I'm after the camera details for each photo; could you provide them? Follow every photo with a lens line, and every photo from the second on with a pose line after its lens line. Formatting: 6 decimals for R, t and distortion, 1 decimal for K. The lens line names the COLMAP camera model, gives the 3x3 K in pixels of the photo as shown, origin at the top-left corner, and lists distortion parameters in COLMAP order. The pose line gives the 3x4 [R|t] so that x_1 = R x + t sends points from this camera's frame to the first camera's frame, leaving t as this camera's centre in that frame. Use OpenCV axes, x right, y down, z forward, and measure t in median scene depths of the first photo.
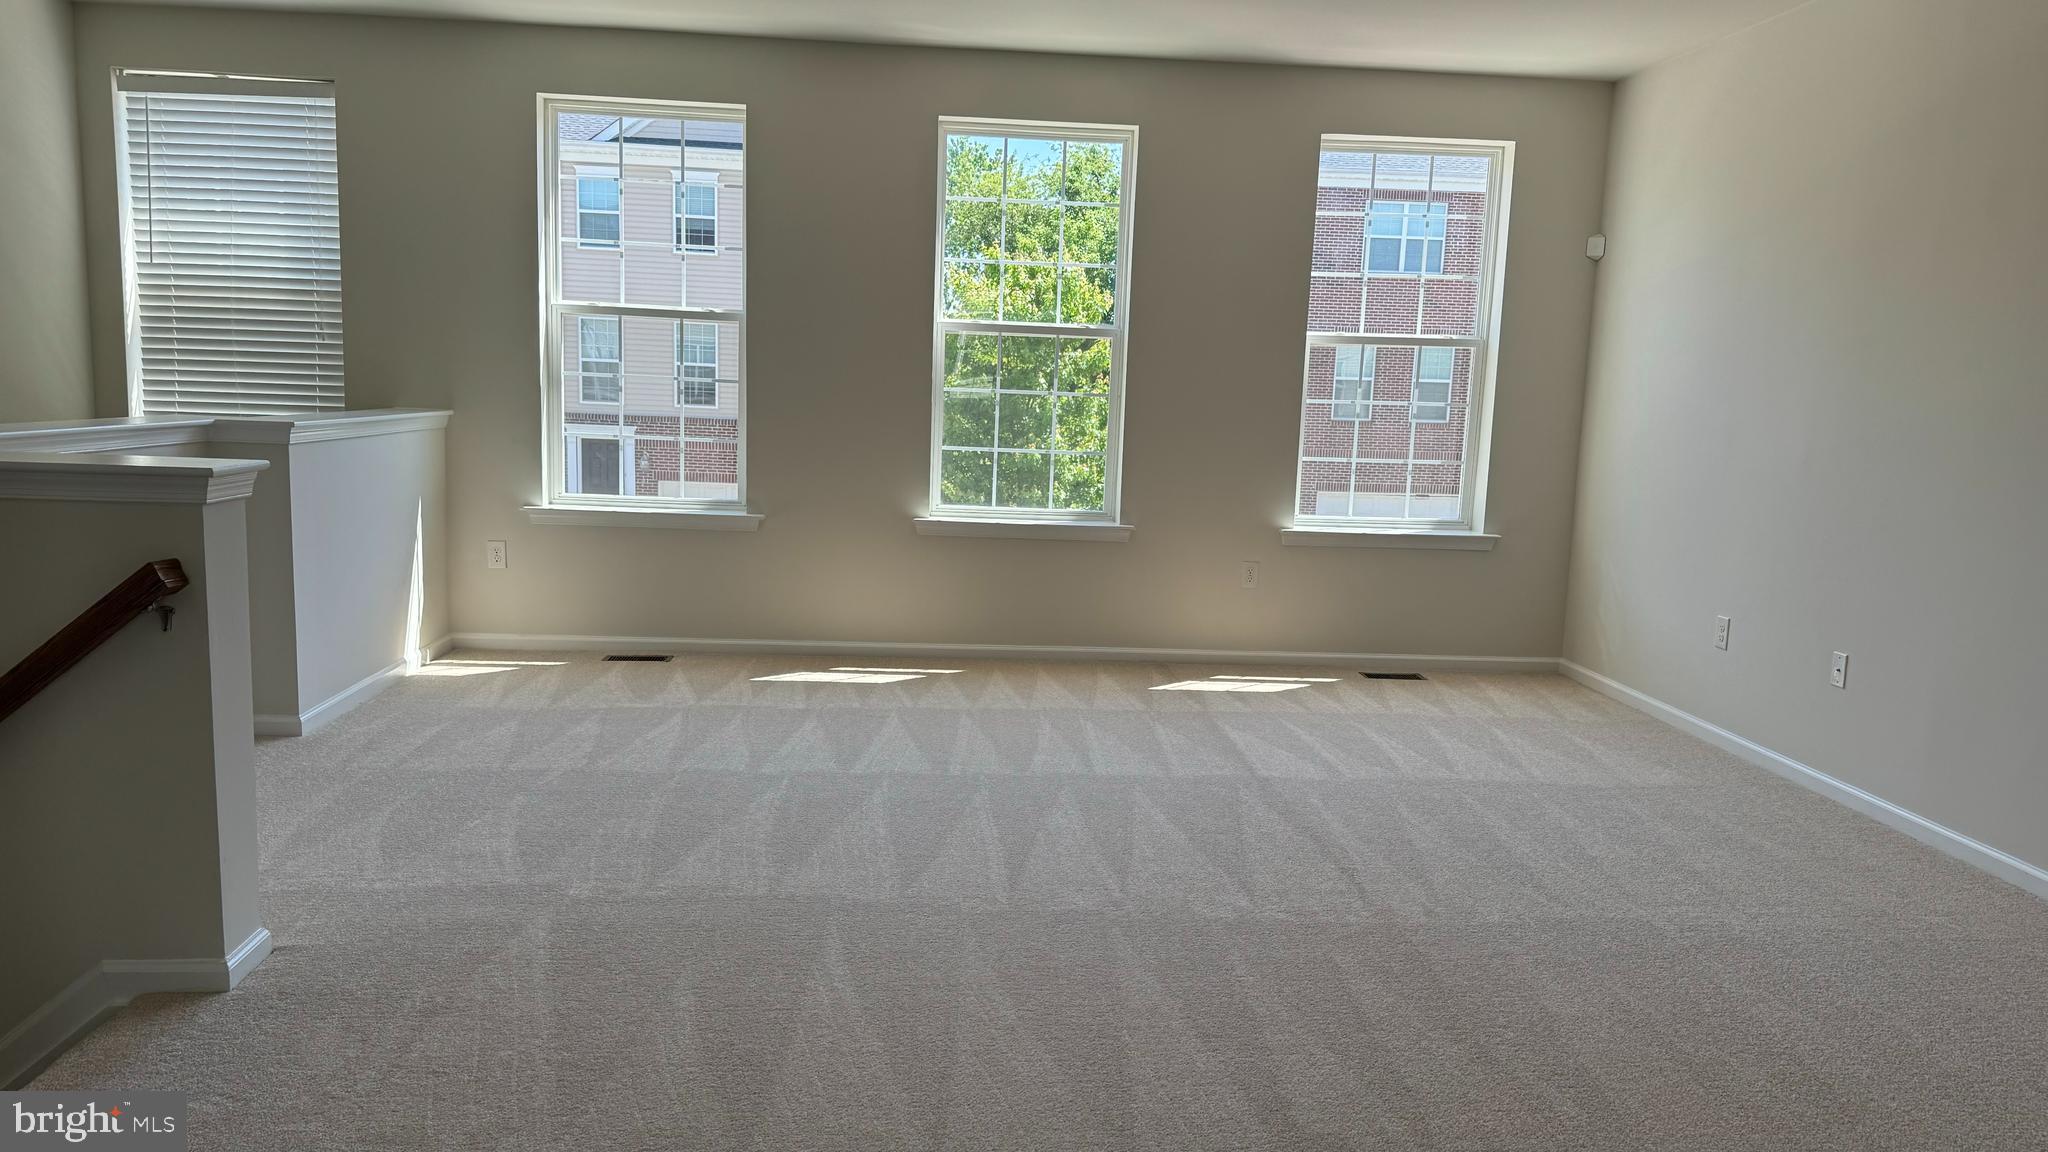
lens RADIAL K [[1472.1, 0, 1025.0], [0, 1472.1, 567.2], [0, 0, 1]] dist [0.010390, -0.017604]
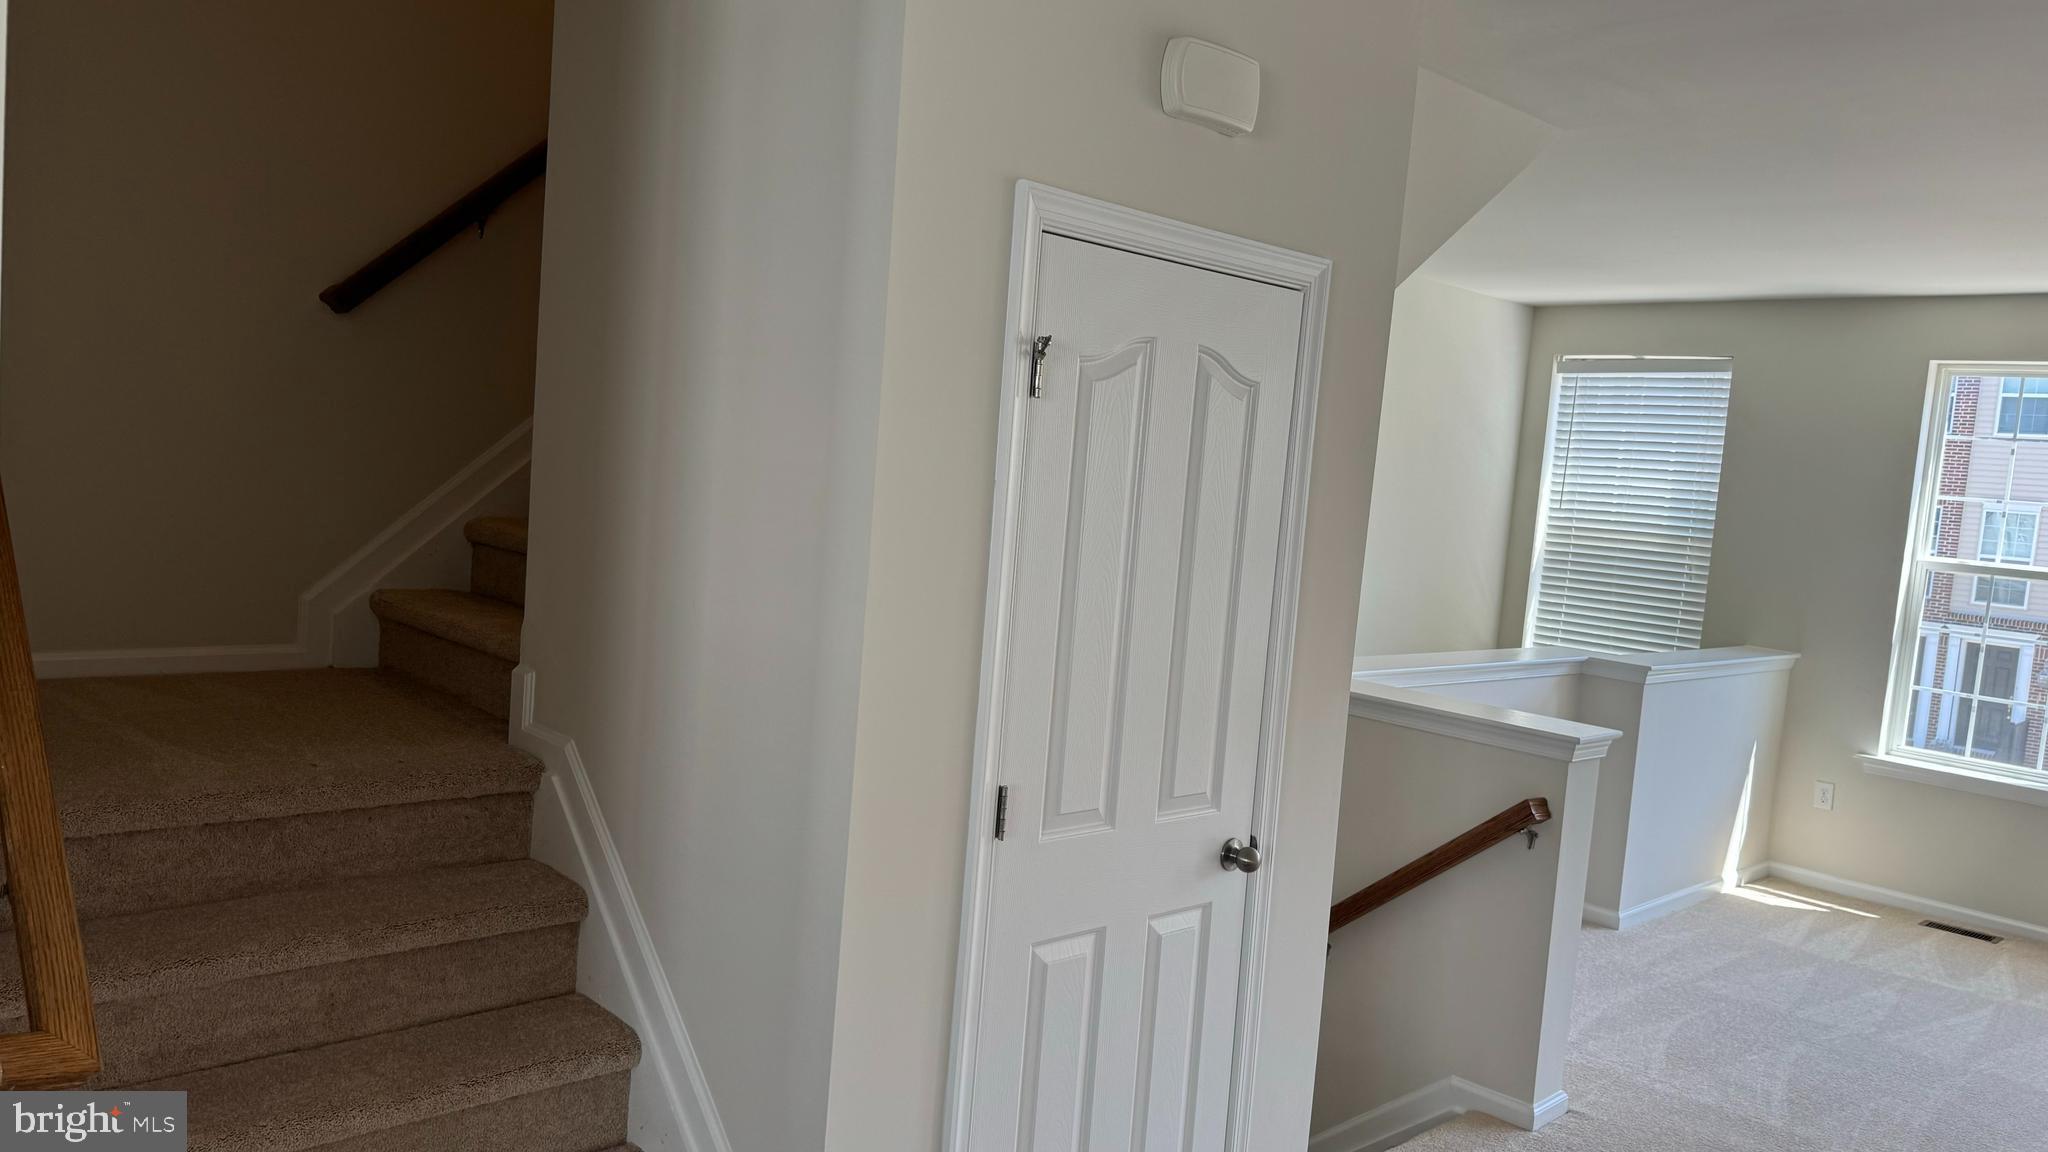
lens RADIAL K [[1472.1, 0, 1018.5], [0, 1472.1, 579.7], [0, 0, 1]] dist [0.010390, -0.017604]
pose [[0.639636, 0.084847, -0.763981, 0.072264], [-0.158499, 0.987089, -0.023077, -0.053754], [0.752159, 0.135852, 0.644826, -0.144813]]
